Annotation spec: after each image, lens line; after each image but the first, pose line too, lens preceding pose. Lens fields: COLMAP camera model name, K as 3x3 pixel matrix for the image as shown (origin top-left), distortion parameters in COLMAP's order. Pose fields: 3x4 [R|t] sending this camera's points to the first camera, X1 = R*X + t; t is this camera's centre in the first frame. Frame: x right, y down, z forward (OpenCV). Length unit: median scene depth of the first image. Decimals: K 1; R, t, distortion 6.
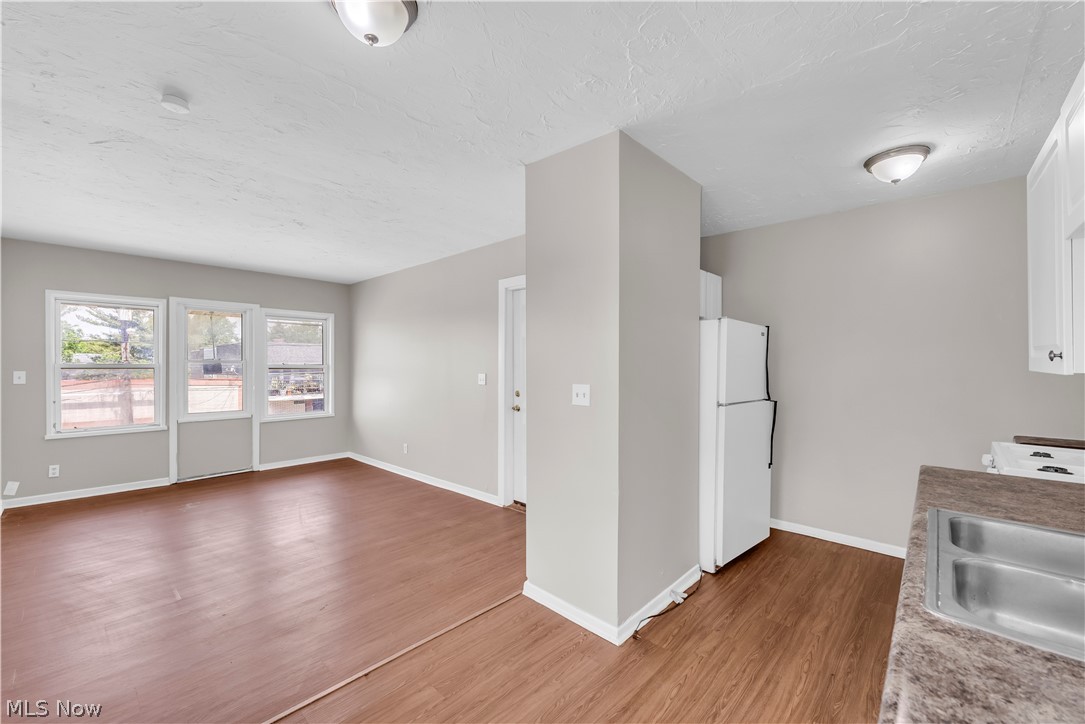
lens RADIAL K [[439.3, 0, 536.7], [0, 439.3, 371.5], [0, 0, 1]] dist [-0.000748, 0.000006]
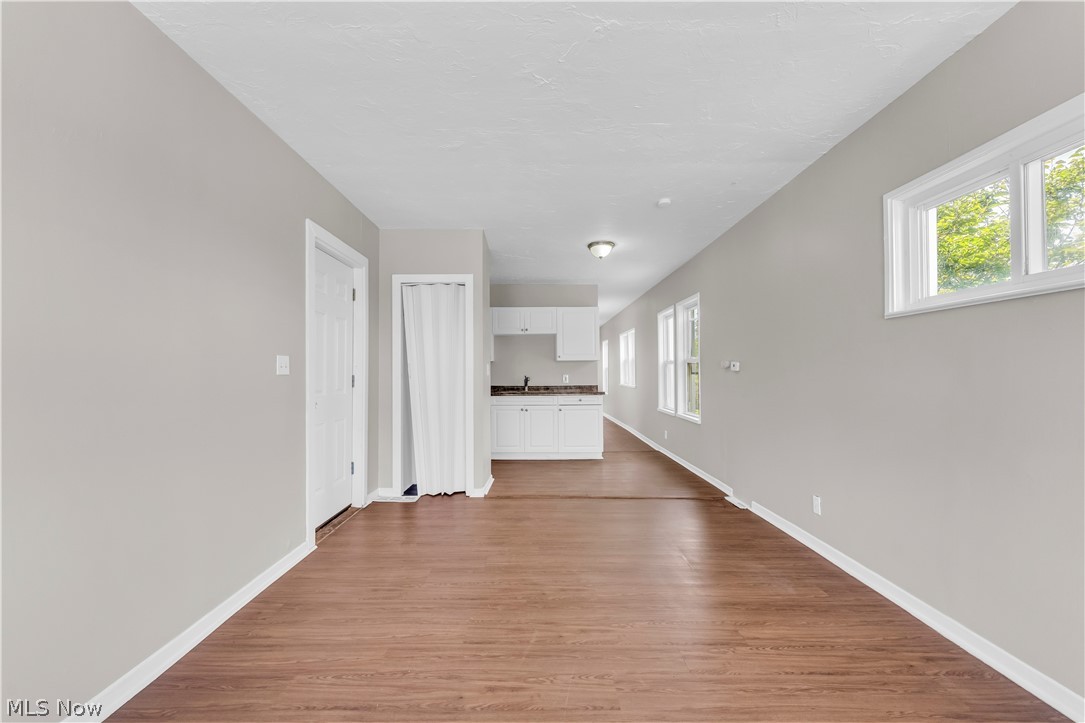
lens RADIAL K [[439.3, 0, 536.7], [0, 439.3, 371.0], [0, 0, 1]] dist [-0.000748, 0.000006]
pose [[-0.680105, 0.003637, 0.733106, -0.667393], [0.011391, 0.999919, 0.005607, 0.022031], [-0.733026, 0.012164, -0.680092, 0.981404]]
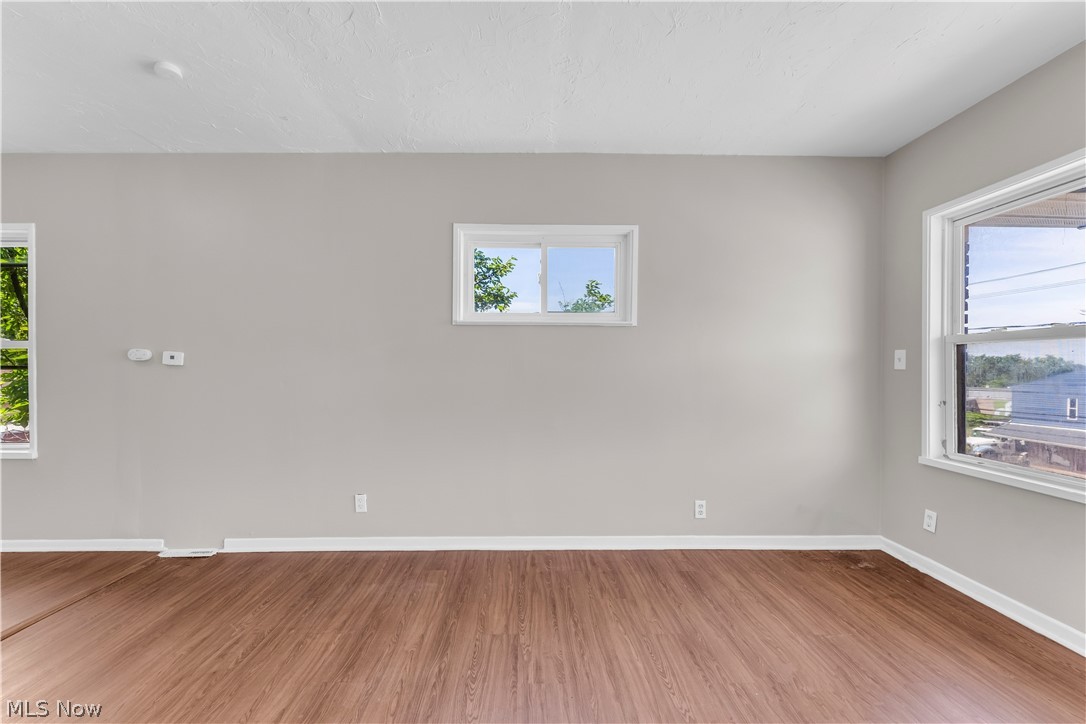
lens RADIAL K [[441.2, 0, 536.2], [0, 441.2, 370.6], [0, 0, 1]] dist [-0.000803, -0.000701]
pose [[-0.711249, -0.002712, -0.702935, -0.270186], [-0.015729, 0.999804, 0.012058, 0.025063], [0.702765, 0.019633, -0.711152, 0.881753]]
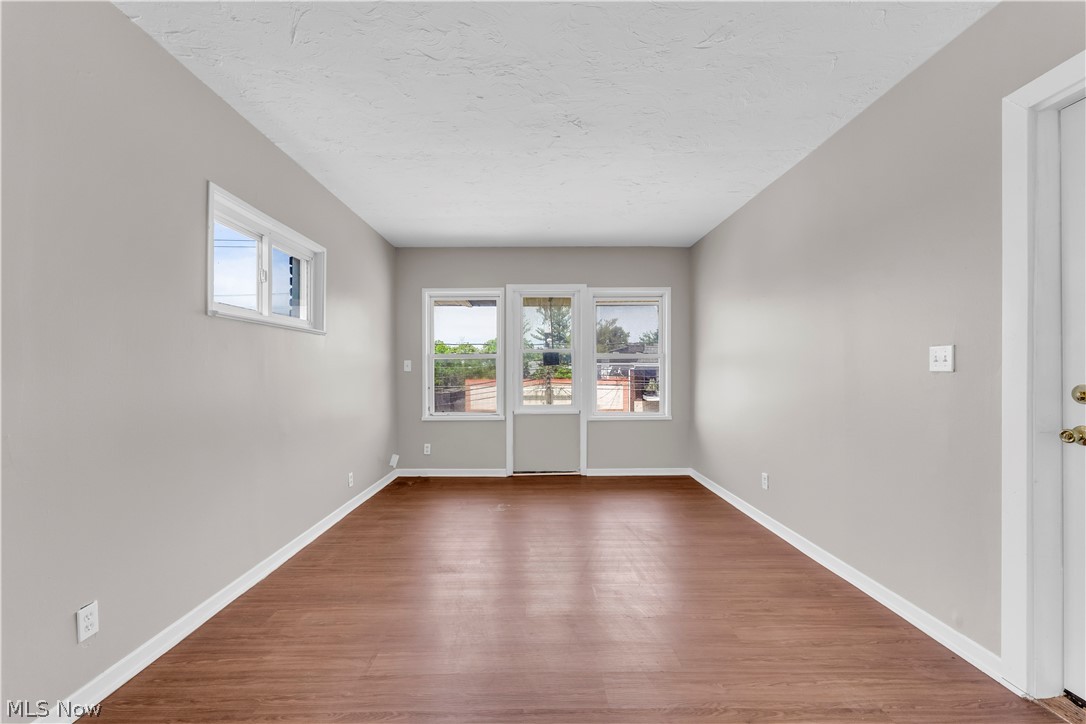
lens RADIAL K [[441.2, 0, 536.2], [0, 441.2, 370.6], [0, 0, 1]] dist [-0.000803, -0.000701]
pose [[0.686513, -0.003932, -0.727107, -0.071706], [-0.004661, 0.999941, -0.009808, 0.029874], [0.727103, 0.010123, 0.686454, 0.358687]]
